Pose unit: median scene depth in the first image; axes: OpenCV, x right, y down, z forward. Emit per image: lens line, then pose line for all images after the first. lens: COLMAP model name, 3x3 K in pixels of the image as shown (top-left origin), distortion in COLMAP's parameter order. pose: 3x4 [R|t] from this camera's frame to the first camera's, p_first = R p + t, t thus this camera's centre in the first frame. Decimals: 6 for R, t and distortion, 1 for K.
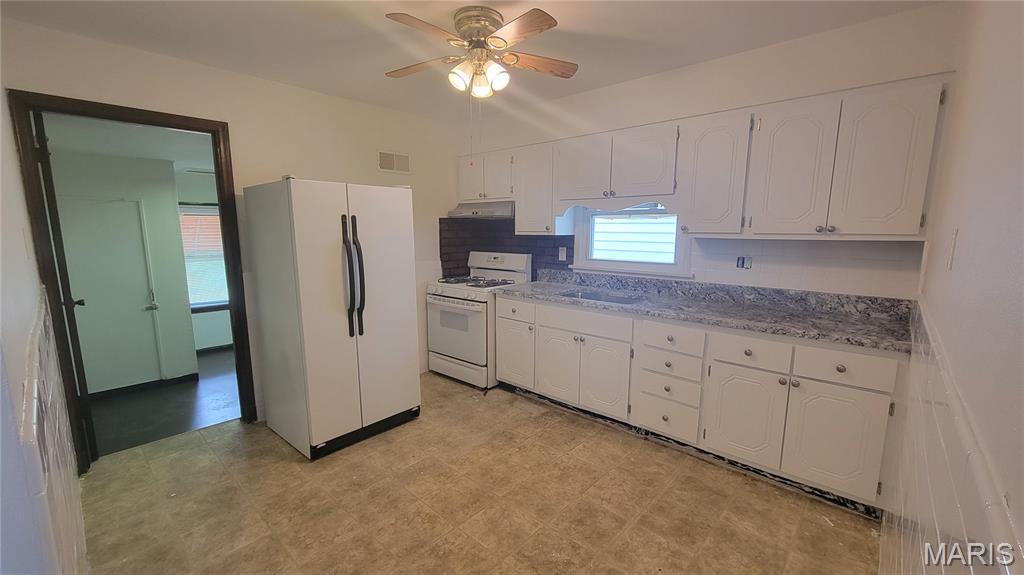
lens RADIAL K [[424.4, 0, 512.0], [0, 424.4, 287.5], [0, 0, 1]] dist [-0.000036, -0.000012]
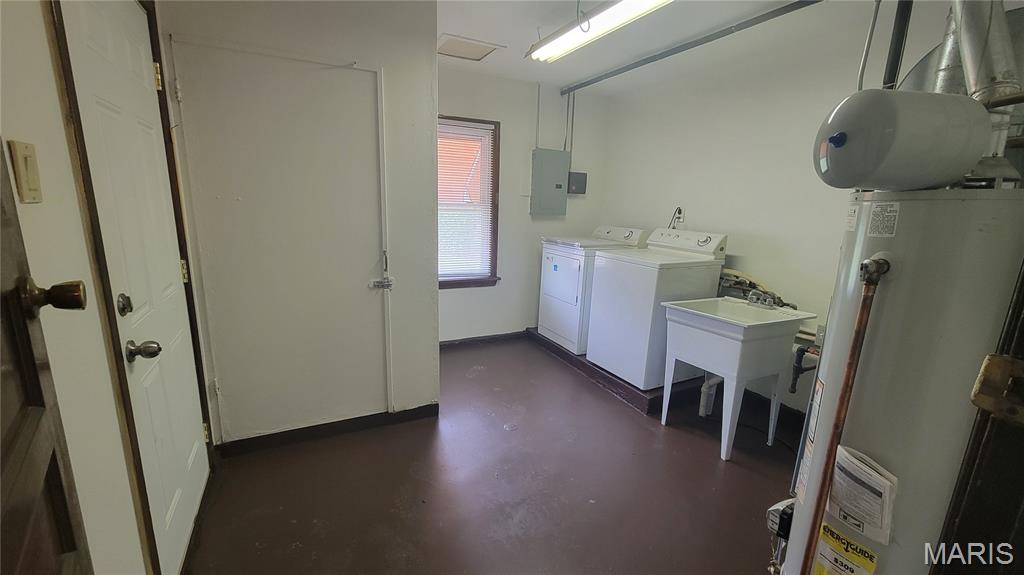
lens RADIAL K [[424.4, 0, 512.0], [0, 424.4, 287.5], [0, 0, 1]] dist [-0.000036, -0.000012]
pose [[0.885871, 0.127526, -0.446060, -0.443140], [-0.101826, 0.991480, 0.081233, -0.008169], [0.452619, -0.026541, 0.891309, 0.569460]]
